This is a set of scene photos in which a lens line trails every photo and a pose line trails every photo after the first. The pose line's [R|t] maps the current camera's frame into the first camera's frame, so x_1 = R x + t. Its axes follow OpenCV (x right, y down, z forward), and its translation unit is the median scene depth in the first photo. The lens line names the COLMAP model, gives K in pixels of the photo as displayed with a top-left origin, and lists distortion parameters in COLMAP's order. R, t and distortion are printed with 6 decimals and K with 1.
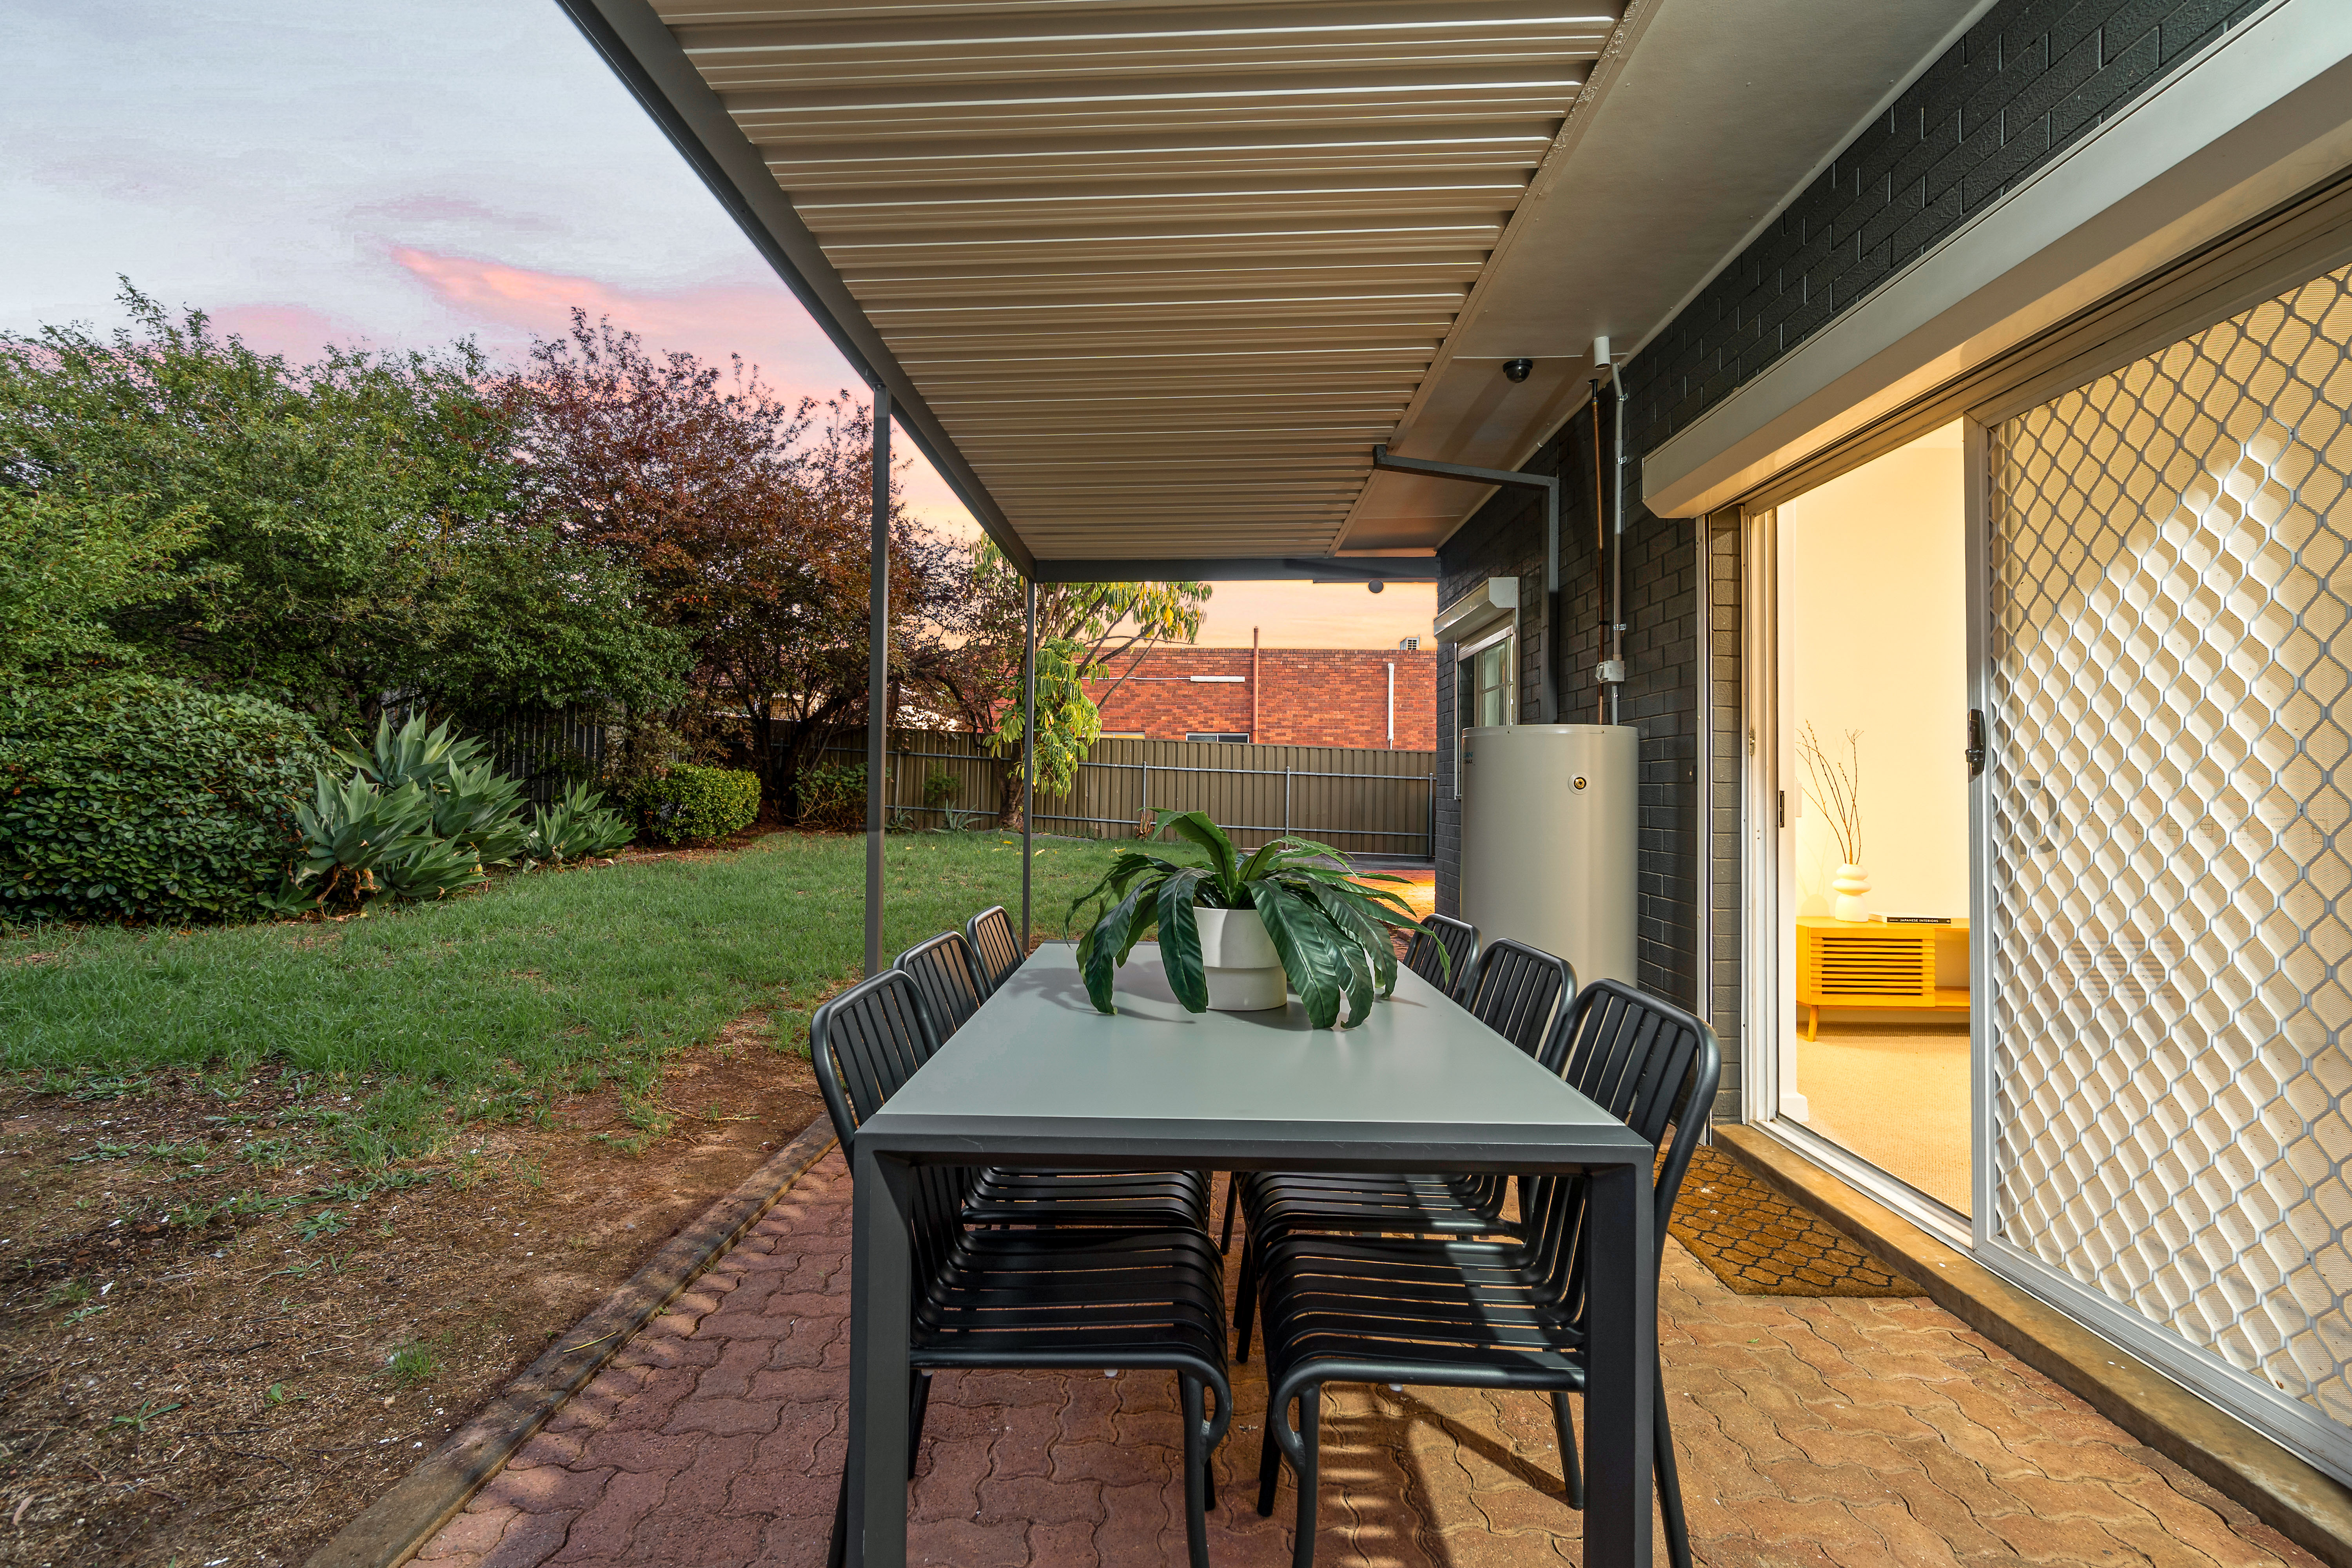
lens RADIAL K [[983.2, 0, 1168.8], [0, 983.2, 786.0], [0, 0, 1]] dist [-0.002293, 0.000456]
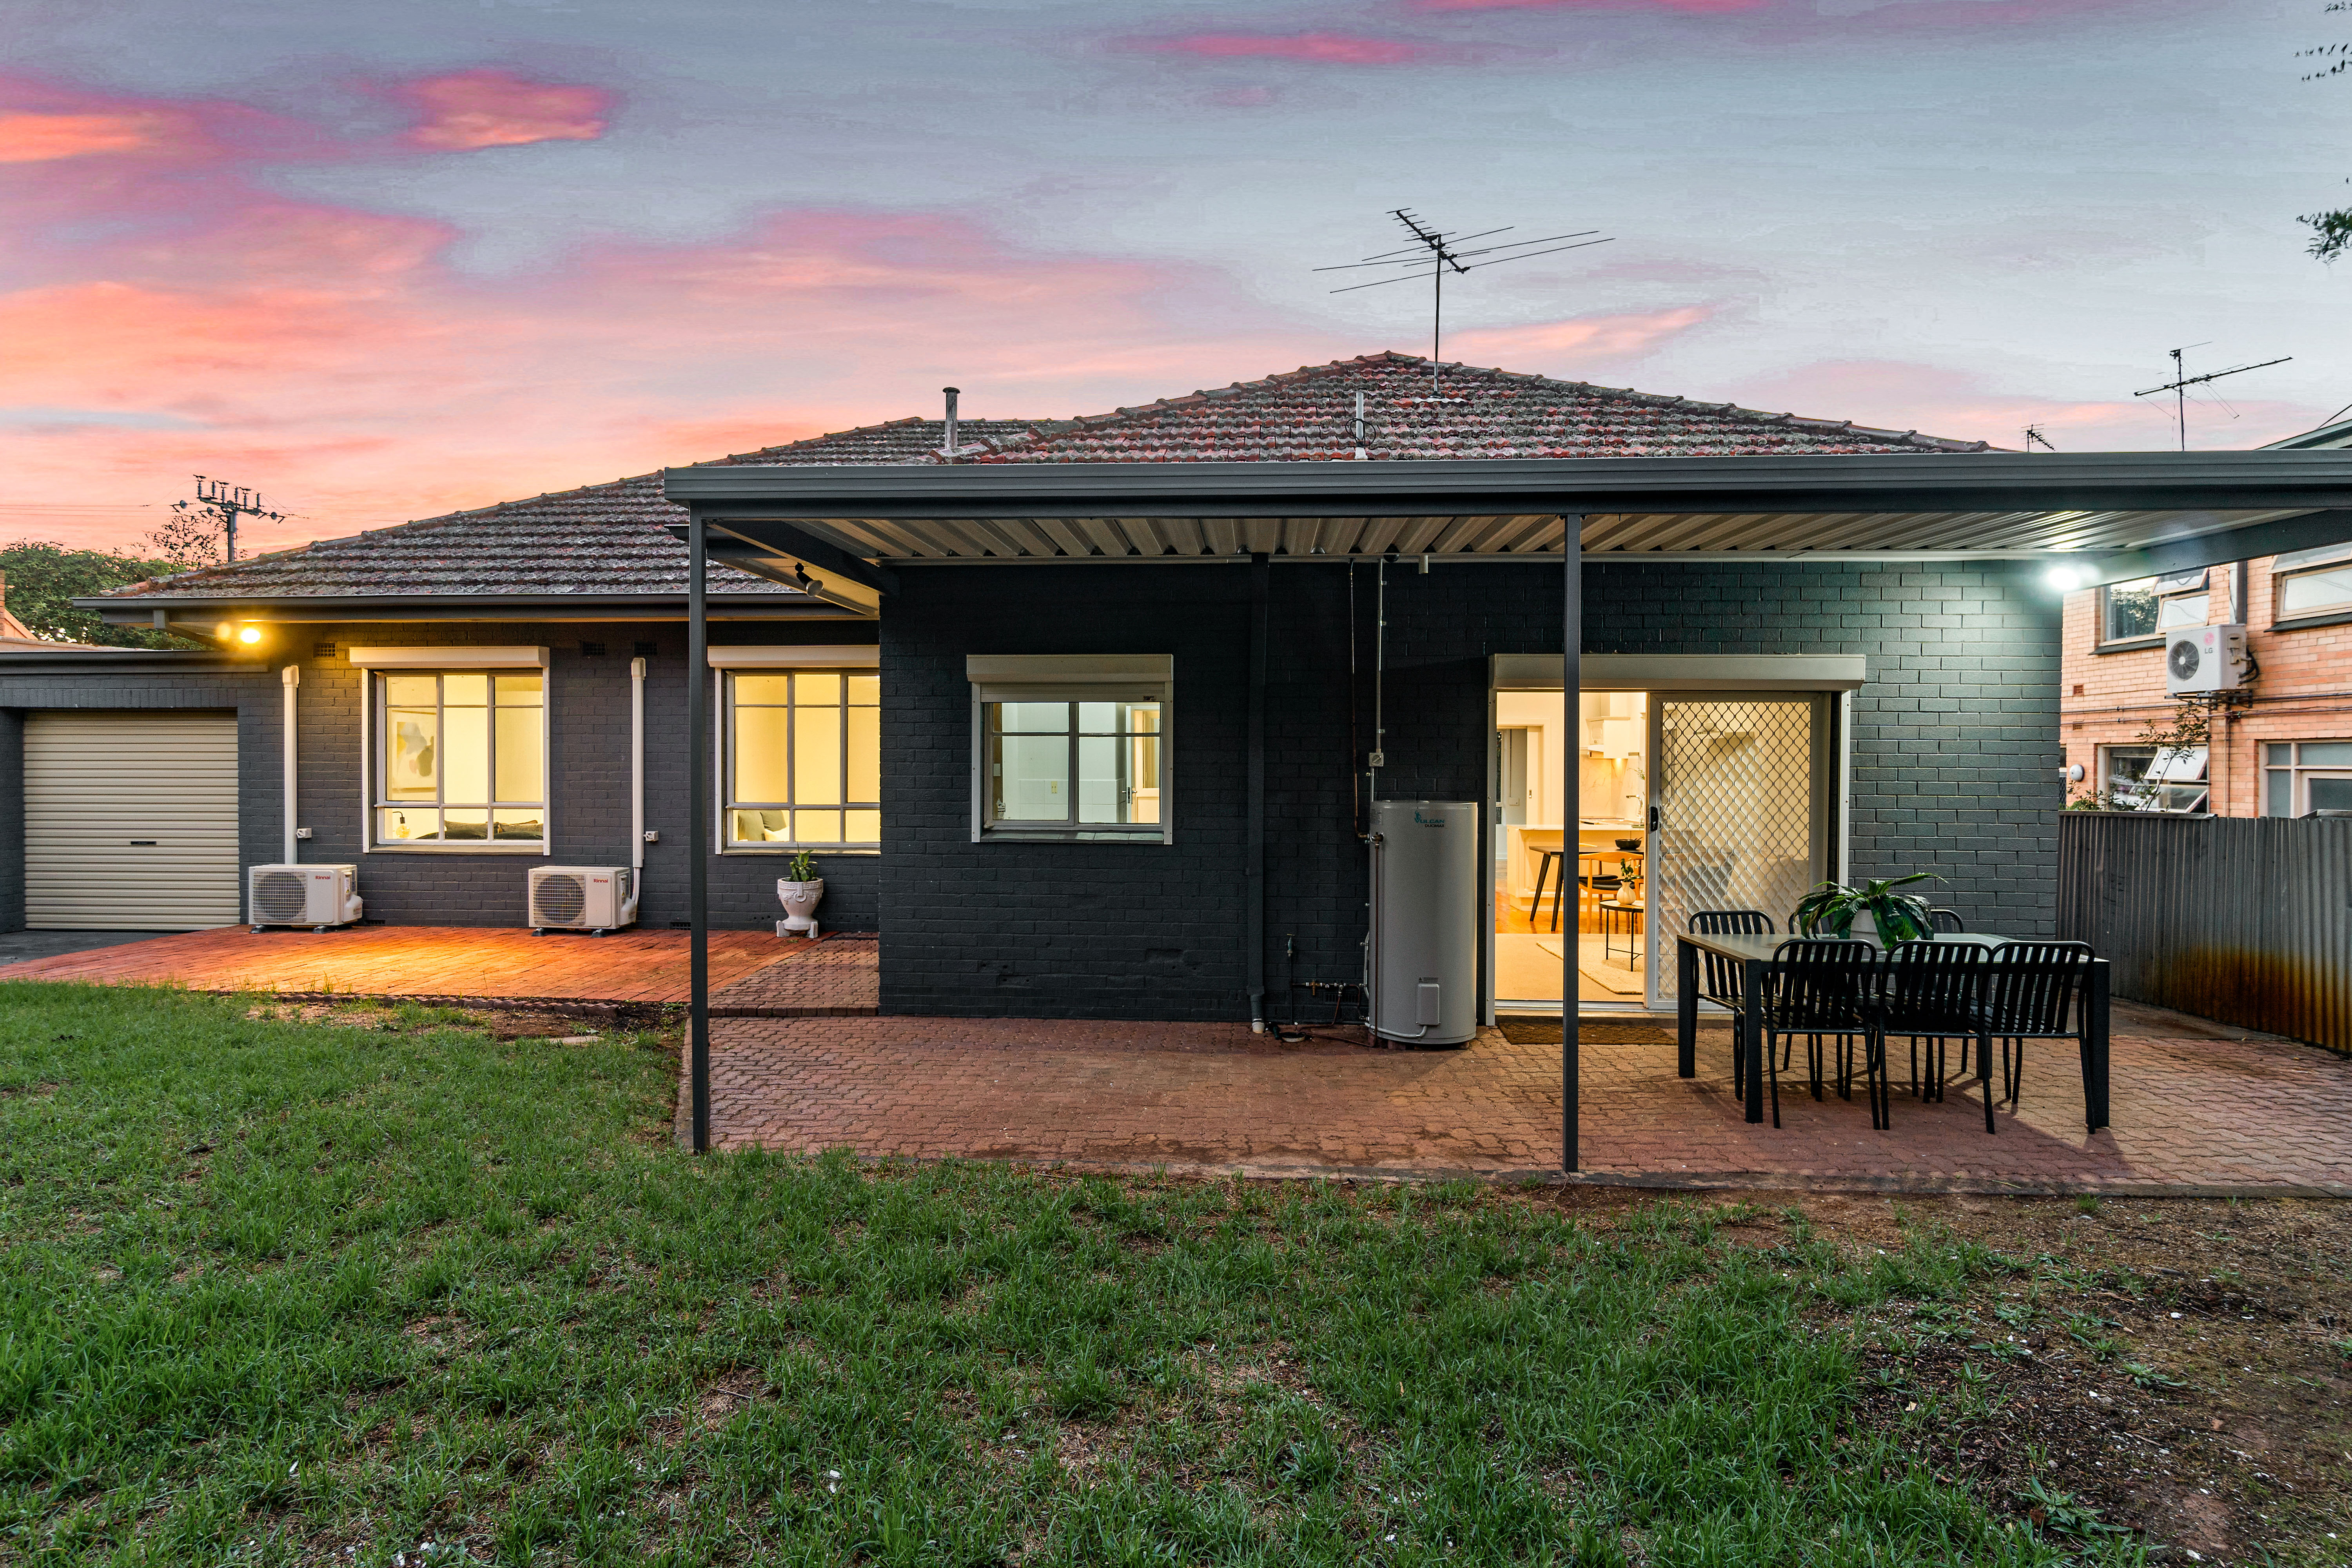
lens RADIAL K [[1254.0, 0, 1184.9], [0, 1254.0, 786.0], [0, 0, 1]] dist [-0.001252, -0.000452]
pose [[0.039448, 0.009304, 0.999178, -2.660271], [-0.004285, 0.999949, -0.009142, -0.121755], [-0.999212, -0.003921, 0.039486, 2.179115]]
